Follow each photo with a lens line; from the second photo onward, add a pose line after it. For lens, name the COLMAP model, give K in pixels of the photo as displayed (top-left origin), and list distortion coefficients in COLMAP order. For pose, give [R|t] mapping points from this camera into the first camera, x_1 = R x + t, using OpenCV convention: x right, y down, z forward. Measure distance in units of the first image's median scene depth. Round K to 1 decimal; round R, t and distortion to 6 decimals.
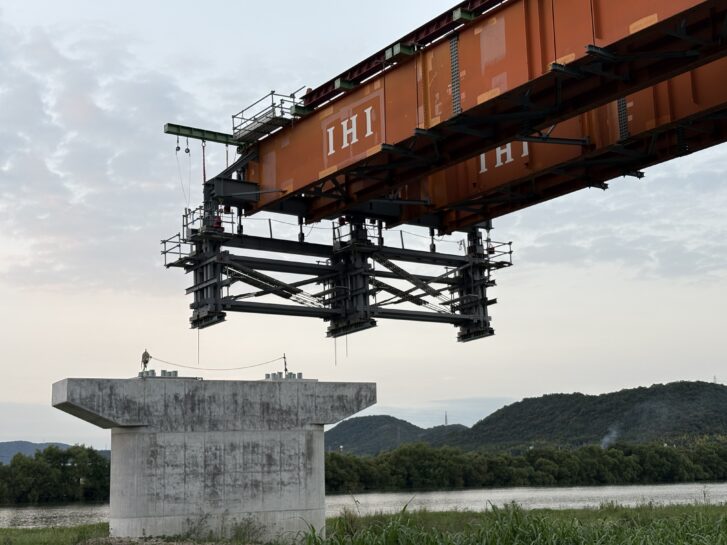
lens RADIAL K [[1078.8, 0, 363.5], [0, 1078.8, 272.5], [0, 0, 1]] dist [0.180953, -0.479784]
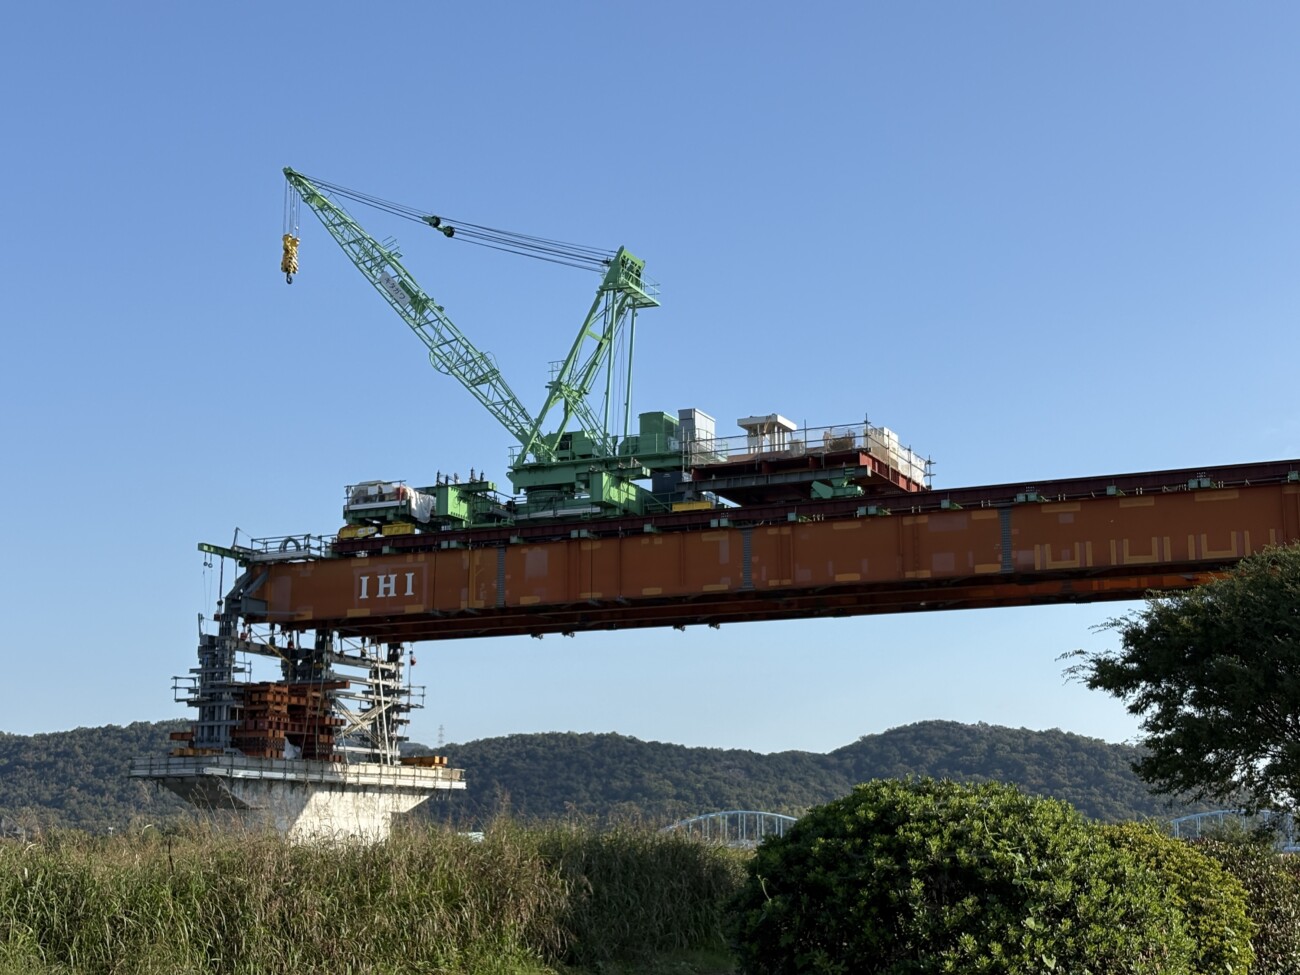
lens RADIAL K [[1929.0, 0, 650.0], [0, 1929.0, 487.5], [0, 0, 1]] dist [0.180953, -0.479784]
pose [[0.863778, 0.136294, 0.485089, -0.817792], [-0.128171, 0.990488, -0.050066, -0.160418], [-0.487298, -0.018928, 0.873031, -1.076616]]
